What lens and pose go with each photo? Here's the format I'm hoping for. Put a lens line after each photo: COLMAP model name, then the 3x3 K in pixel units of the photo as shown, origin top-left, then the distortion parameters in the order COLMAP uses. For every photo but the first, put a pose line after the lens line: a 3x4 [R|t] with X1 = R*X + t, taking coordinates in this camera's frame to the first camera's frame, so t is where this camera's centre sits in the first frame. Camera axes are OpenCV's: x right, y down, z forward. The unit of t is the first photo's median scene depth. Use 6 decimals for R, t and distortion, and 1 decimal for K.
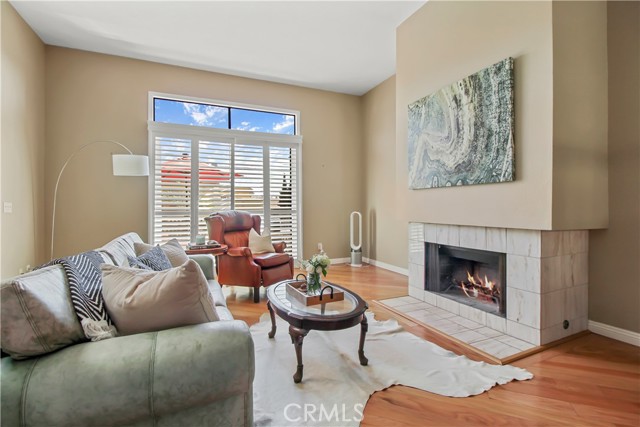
lens RADIAL K [[300.3, 0, 316.9], [0, 300.3, 211.3], [0, 0, 1]] dist [0.011089, -0.000531]
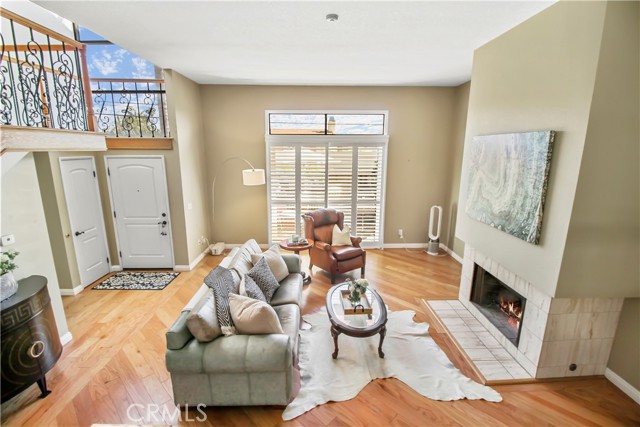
lens RADIAL K [[297.1, 0, 320.0], [0, 297.1, 213.5], [0, 0, 1]] dist [-0.001177, -0.000389]
pose [[0.924287, 0.094497, -0.369815, 0.285181], [-0.010816, 0.974965, 0.222096, -0.413408], [0.381544, -0.201281, 0.902170, -0.247457]]
